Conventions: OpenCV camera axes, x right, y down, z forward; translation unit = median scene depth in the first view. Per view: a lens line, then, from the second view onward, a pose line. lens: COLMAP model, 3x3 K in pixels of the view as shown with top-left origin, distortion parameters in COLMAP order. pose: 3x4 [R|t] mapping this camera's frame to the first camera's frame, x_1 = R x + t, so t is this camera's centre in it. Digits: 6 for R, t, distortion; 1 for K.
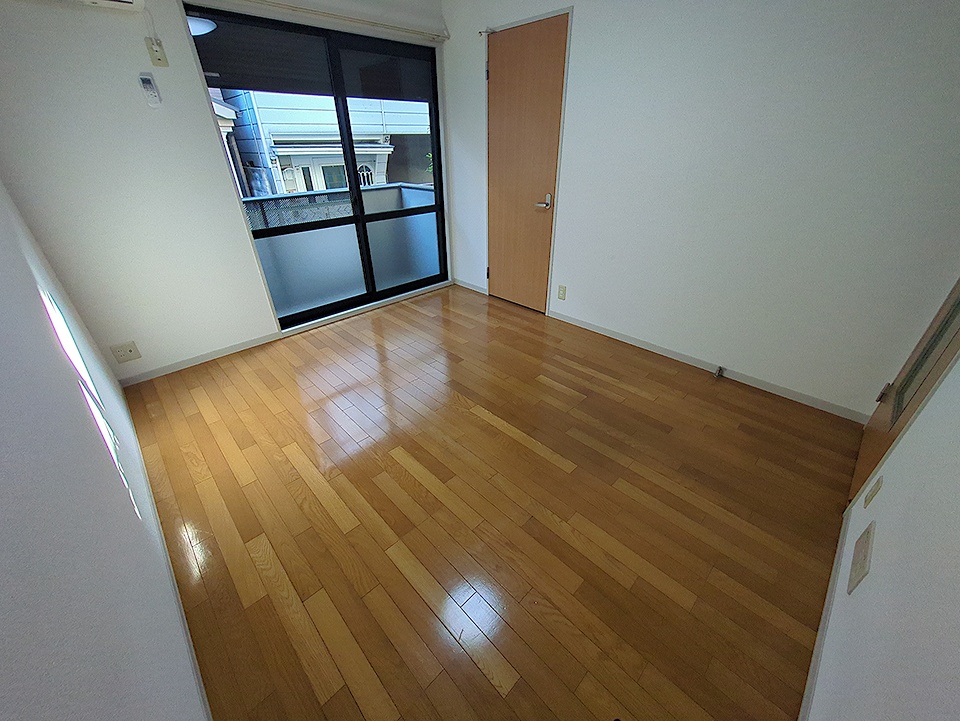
lens RADIAL K [[378.6, 0, 480.0], [0, 378.6, 360.5], [0, 0, 1]] dist [-0.002725, 0.000830]
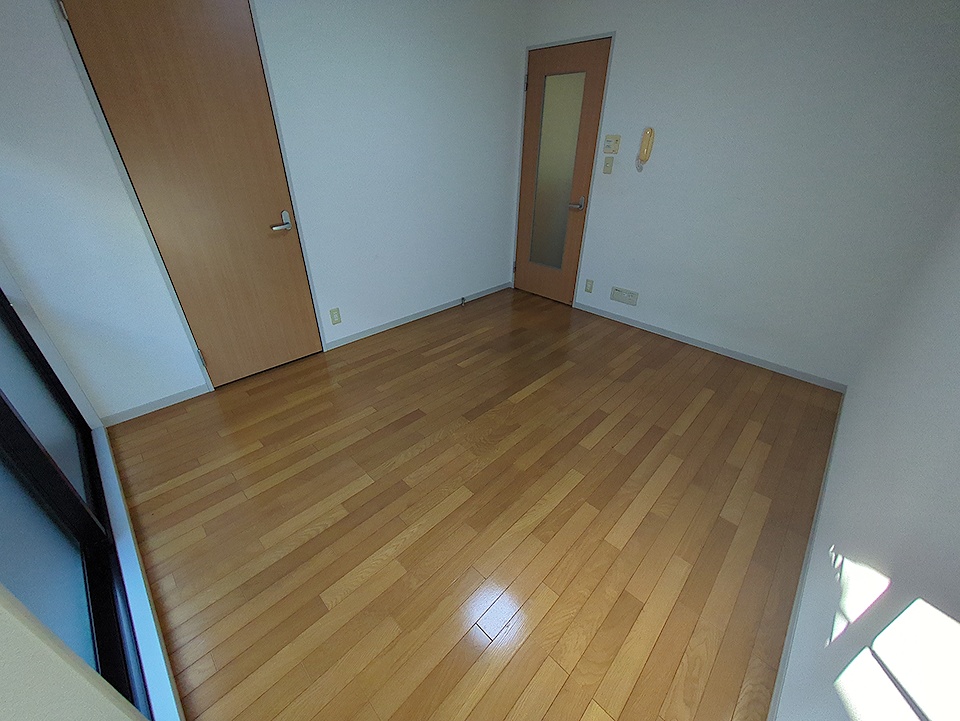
lens RADIAL K [[378.6, 0, 480.0], [0, 378.6, 360.5], [0, 0, 1]] dist [-0.002725, 0.000830]
pose [[-0.029568, -0.487838, 0.872433, -0.939080], [0.487283, 0.755042, 0.438711, -0.498506], [-0.872743, 0.438094, 0.215391, 0.865944]]
